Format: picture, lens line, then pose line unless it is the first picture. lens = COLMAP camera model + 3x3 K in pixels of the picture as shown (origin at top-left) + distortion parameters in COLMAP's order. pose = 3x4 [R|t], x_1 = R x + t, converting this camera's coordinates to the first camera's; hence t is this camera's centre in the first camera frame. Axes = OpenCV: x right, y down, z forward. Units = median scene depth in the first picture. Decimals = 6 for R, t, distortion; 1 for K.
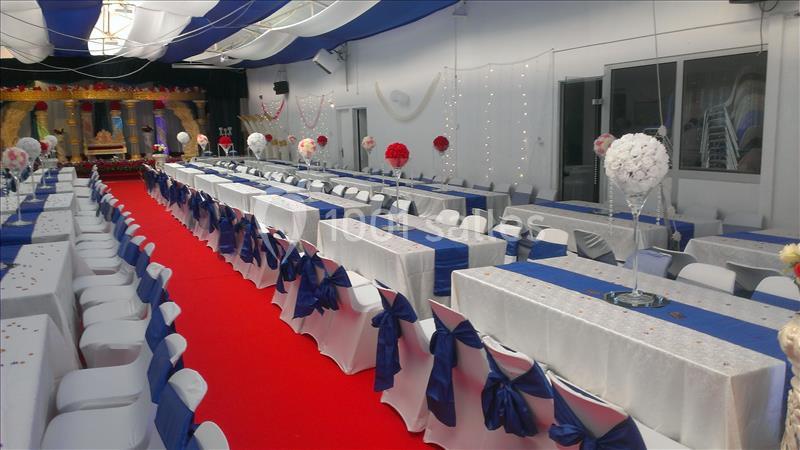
lens RADIAL K [[629.6, 0, 400.0], [0, 629.6, 225.0], [0, 0, 1]] dist [0.108604, -0.214406]
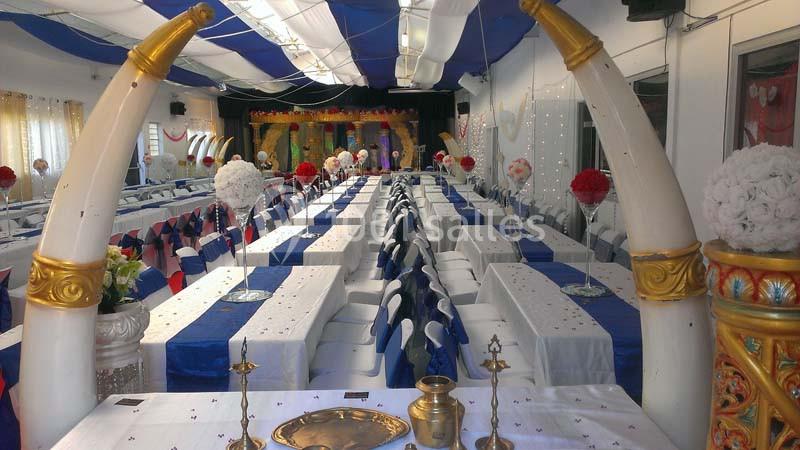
lens RADIAL K [[629.6, 0, 400.0], [0, 629.6, 225.0], [0, 0, 1]] dist [0.108604, -0.214406]
pose [[0.903509, 0.056805, -0.424788, 0.146409], [-0.066944, 0.997716, -0.008967, -0.002680], [0.423309, 0.036538, 0.905248, -0.003678]]
